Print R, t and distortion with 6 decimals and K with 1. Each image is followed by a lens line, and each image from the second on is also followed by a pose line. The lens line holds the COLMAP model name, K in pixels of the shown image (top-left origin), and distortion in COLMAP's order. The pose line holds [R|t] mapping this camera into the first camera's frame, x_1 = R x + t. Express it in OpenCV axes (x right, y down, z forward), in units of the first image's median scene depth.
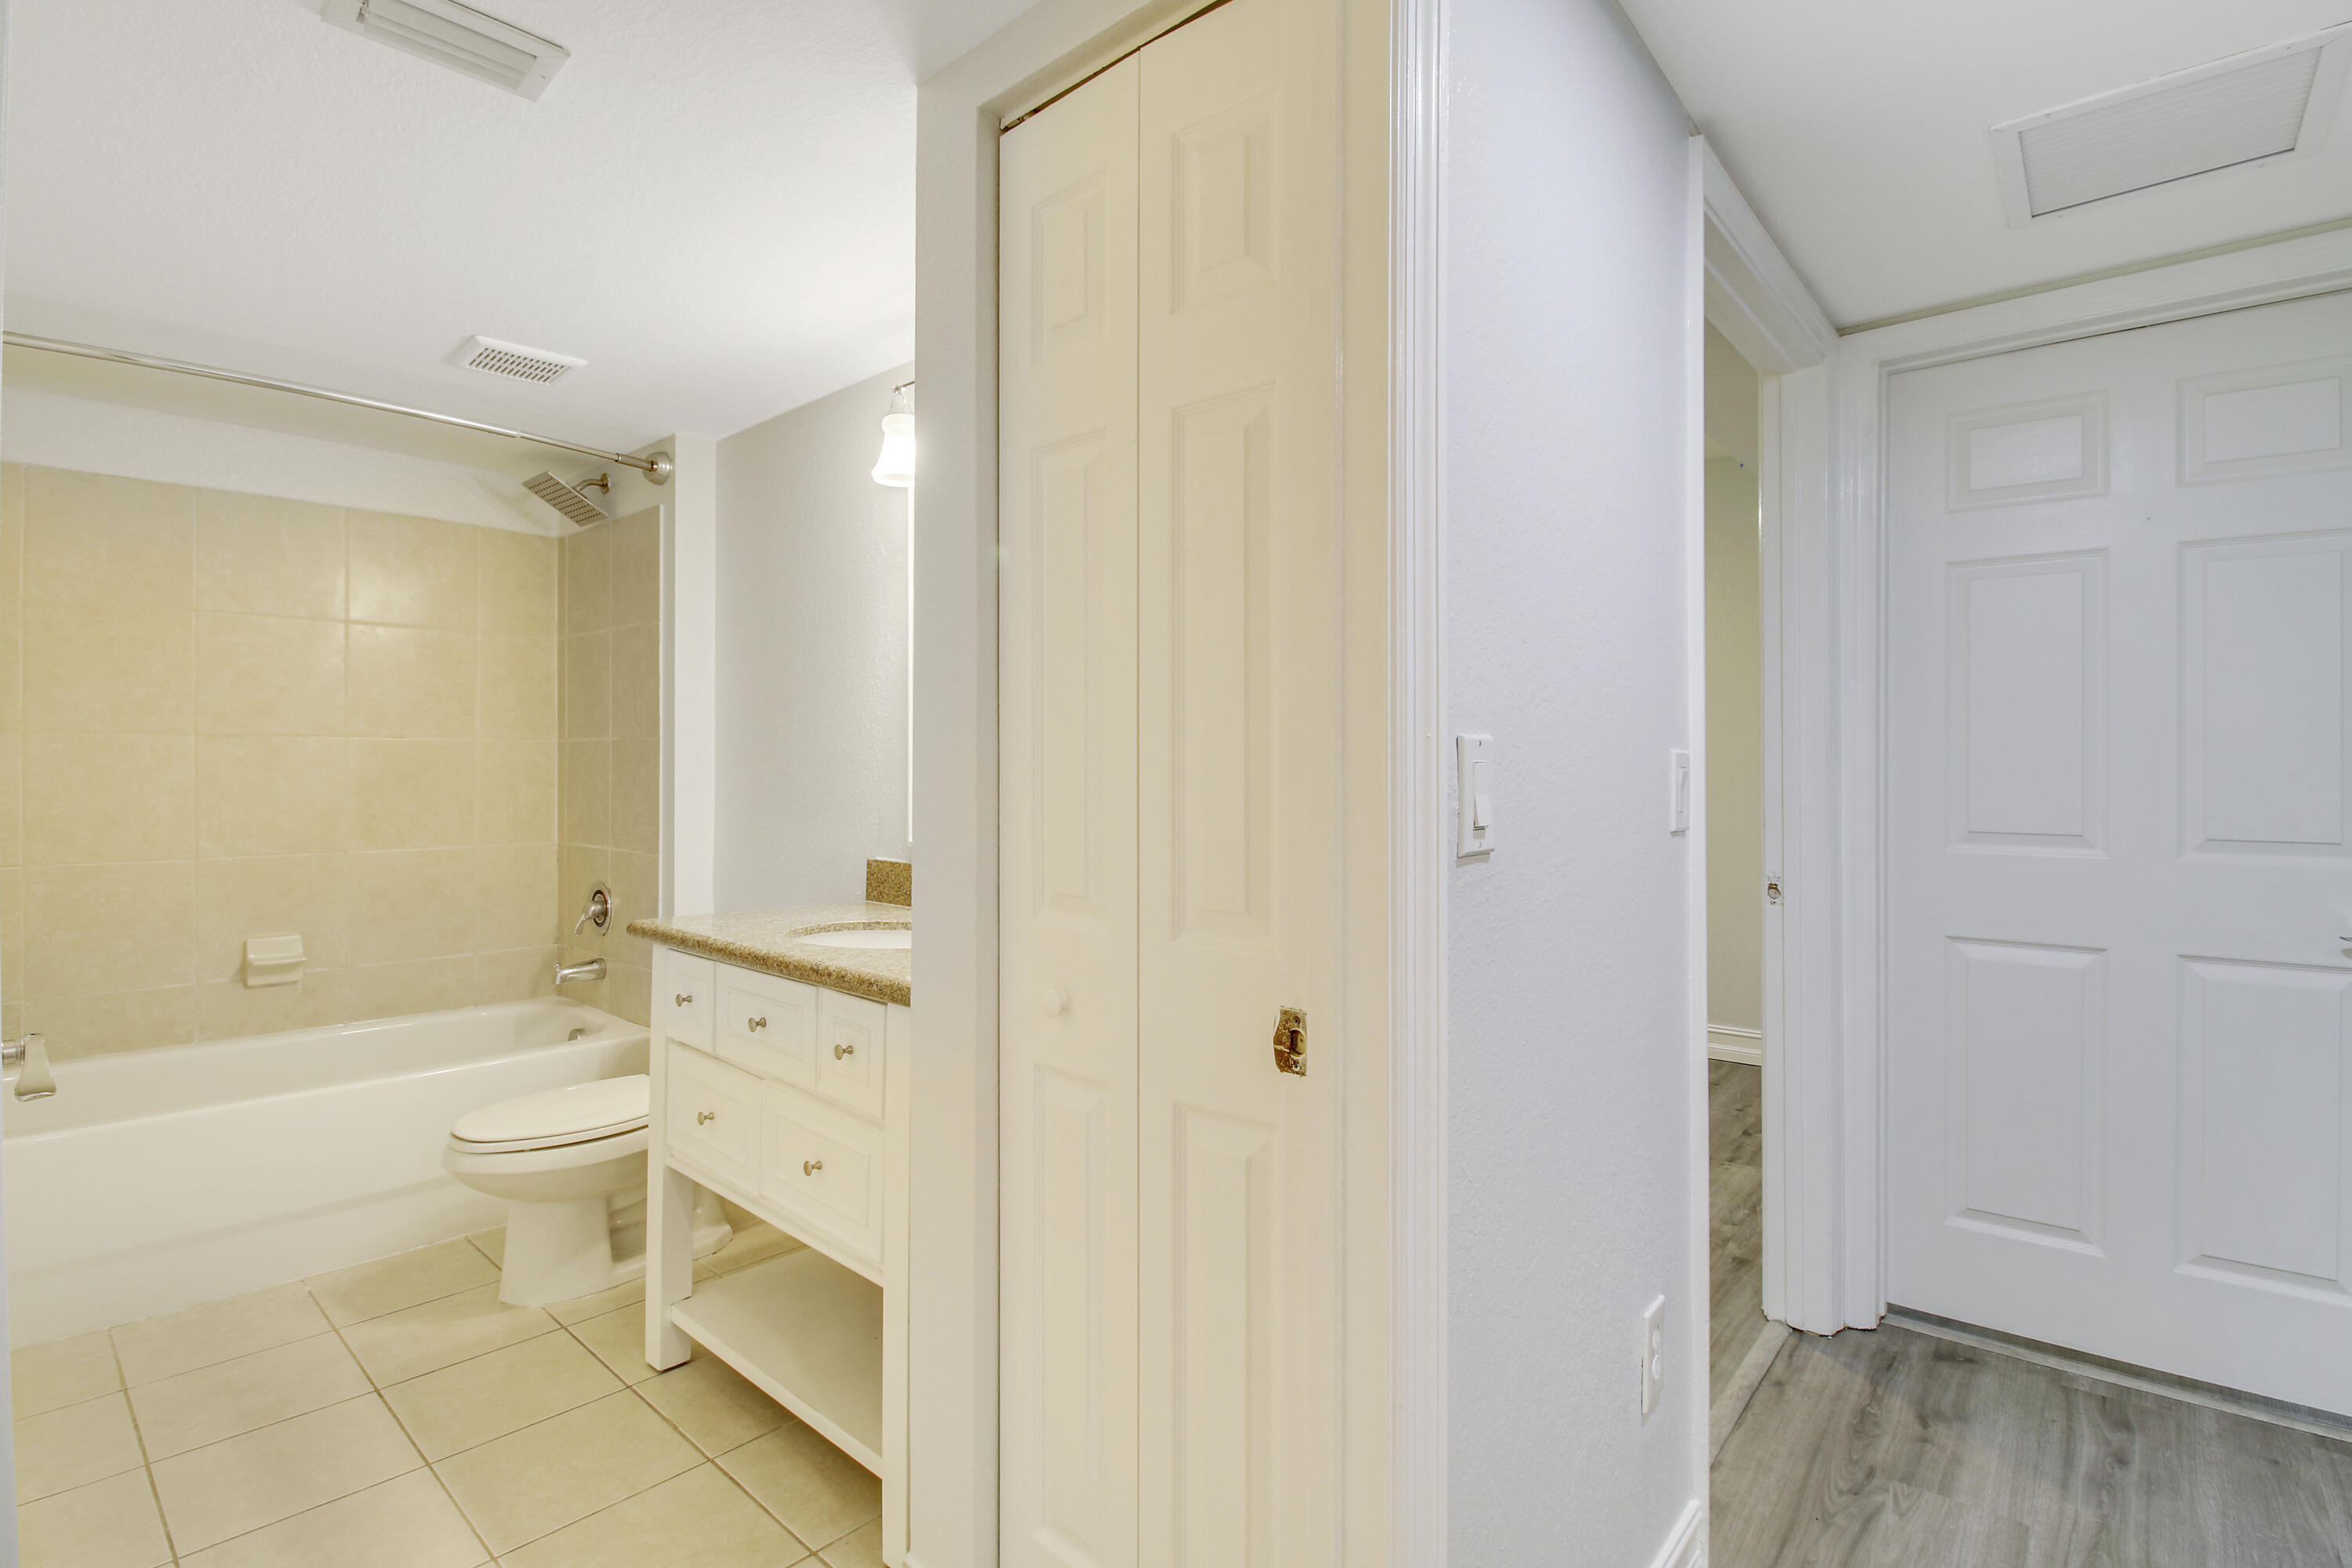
lens RADIAL K [[1111.3, 0, 1177.0], [0, 1111.3, 768.9], [0, 0, 1]] dist [-0.000023, 0.001064]
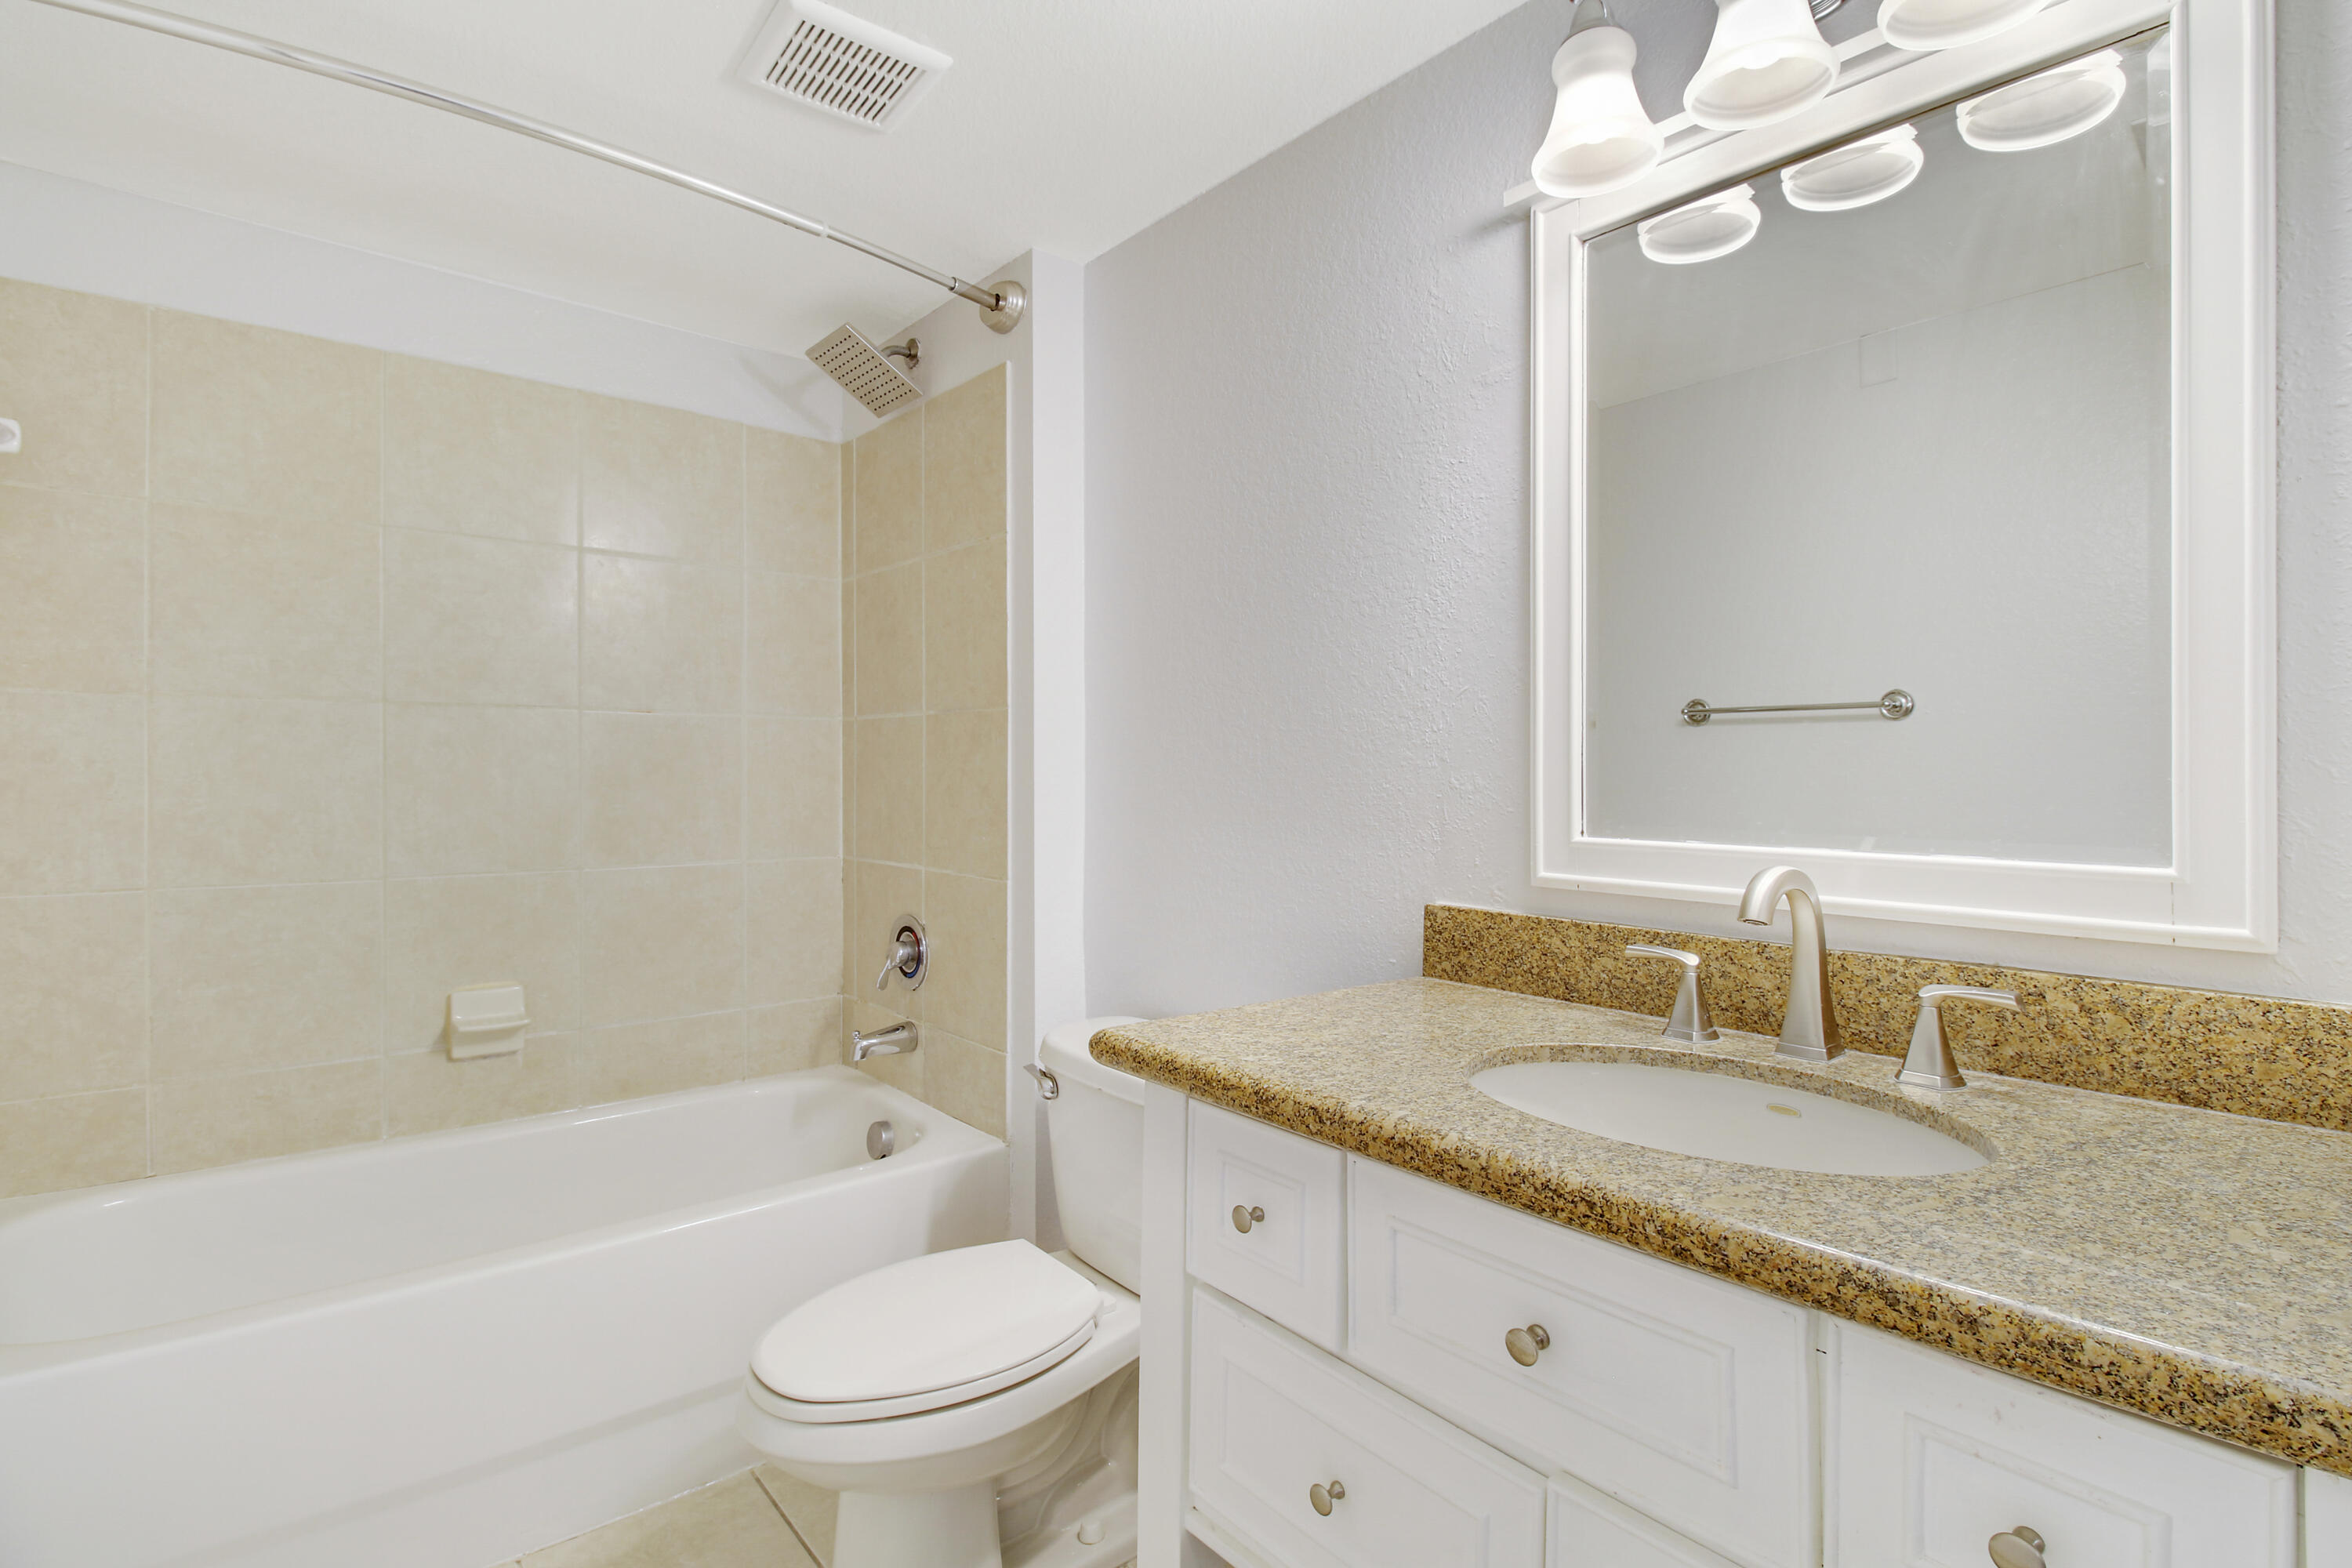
lens RADIAL K [[1095.7, 0, 1176.0], [0, 1095.7, 784.0], [0, 0, 1]] dist [0.016367, -0.000655]
pose [[0.990348, 0.004327, -0.138537, -0.270637], [-0.003249, 0.999963, 0.008006, 0.013042], [0.138566, -0.007479, 0.990325, 0.352845]]
